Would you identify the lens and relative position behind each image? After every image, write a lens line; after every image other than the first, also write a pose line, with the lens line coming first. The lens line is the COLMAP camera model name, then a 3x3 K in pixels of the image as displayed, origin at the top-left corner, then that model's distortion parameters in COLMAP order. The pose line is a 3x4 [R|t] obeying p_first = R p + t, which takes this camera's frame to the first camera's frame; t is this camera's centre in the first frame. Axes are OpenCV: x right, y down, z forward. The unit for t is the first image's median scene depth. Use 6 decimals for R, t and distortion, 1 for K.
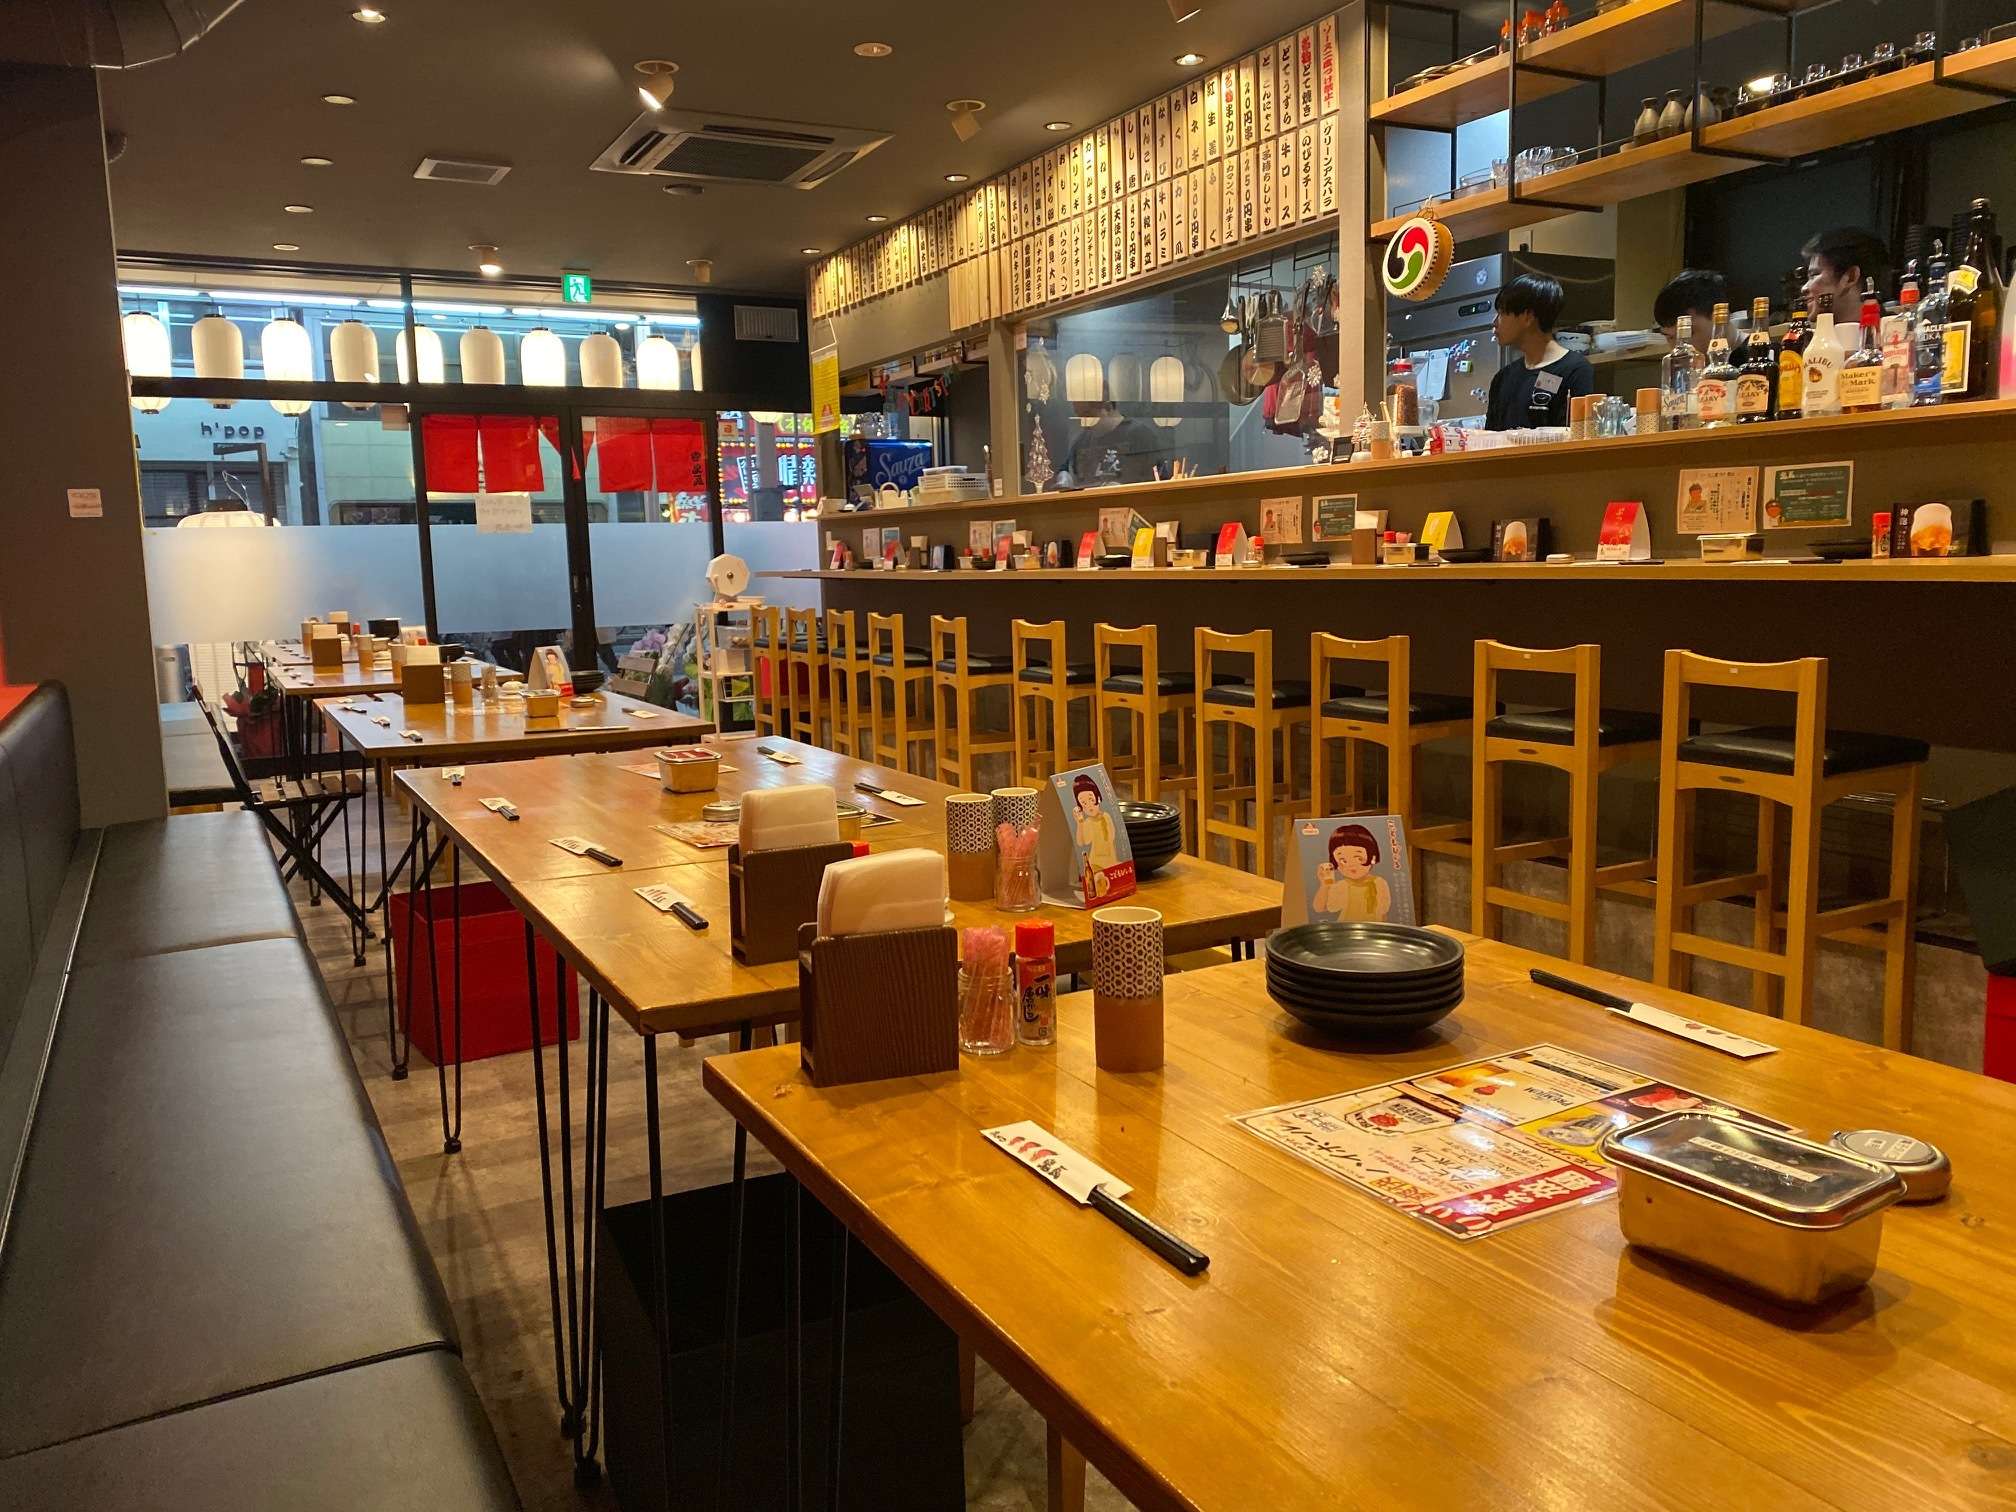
lens RADIAL K [[1533.7, 0, 1008.0], [0, 1533.7, 756.0], [0, 0, 1]] dist [0.017606, 0.002473]
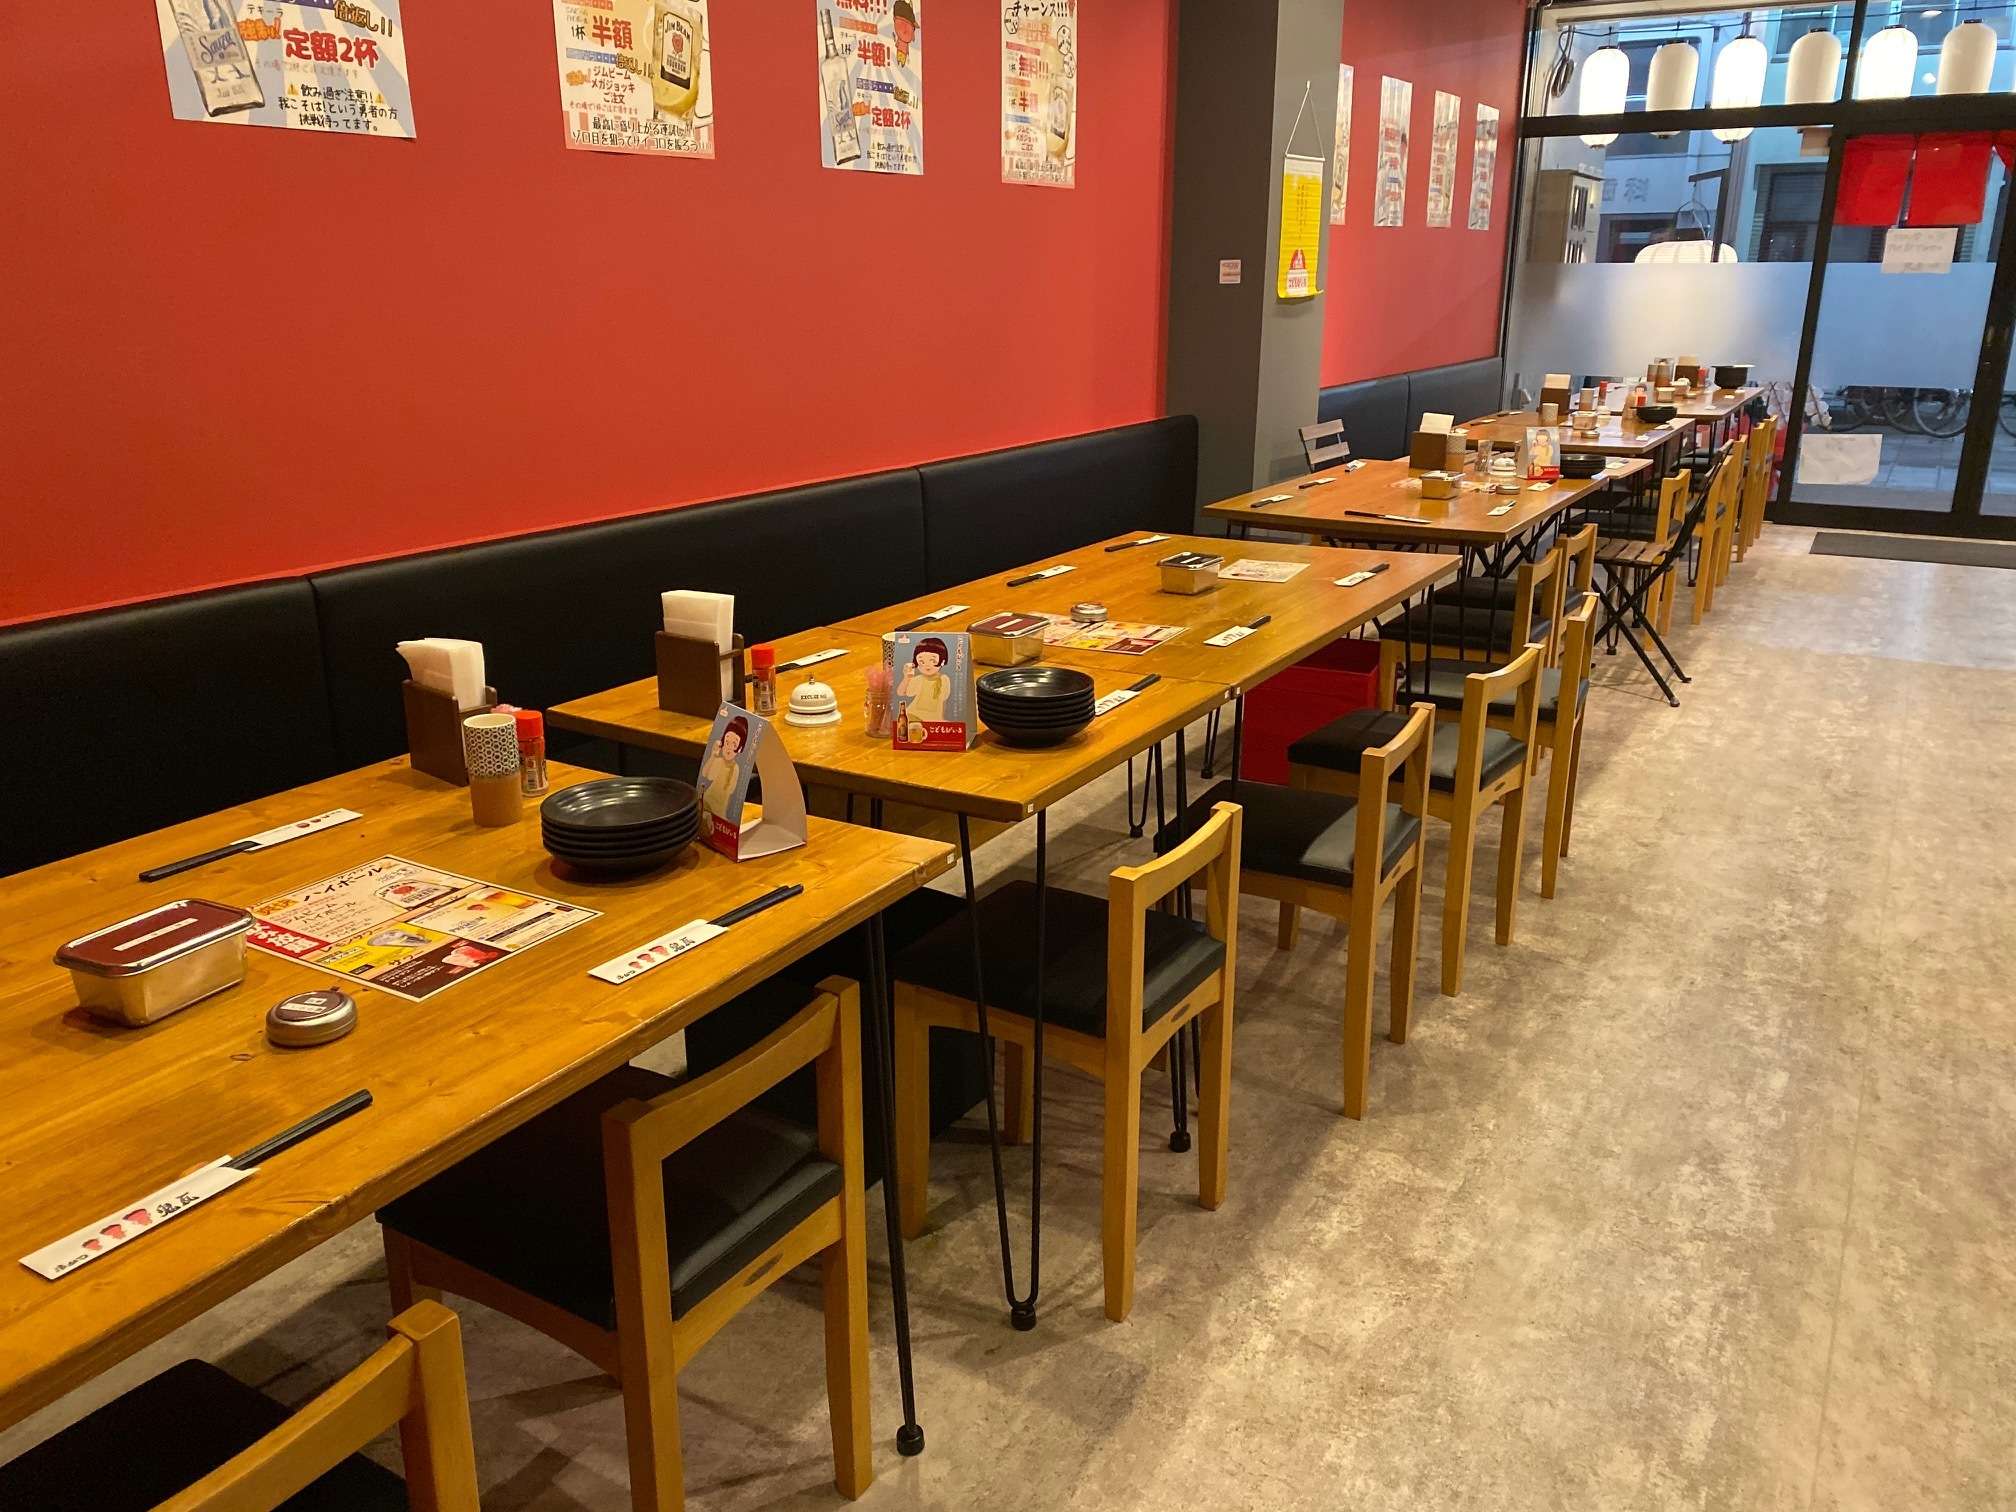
lens RADIAL K [[1533.7, 0, 1008.0], [0, 1533.7, 756.0], [0, 0, 1]] dist [0.017606, 0.002473]
pose [[0.521278, 0.285723, -0.804134, 1.536957], [-0.131465, 0.957924, 0.255146, -0.304753], [0.843200, -0.027286, 0.536907, 0.640130]]
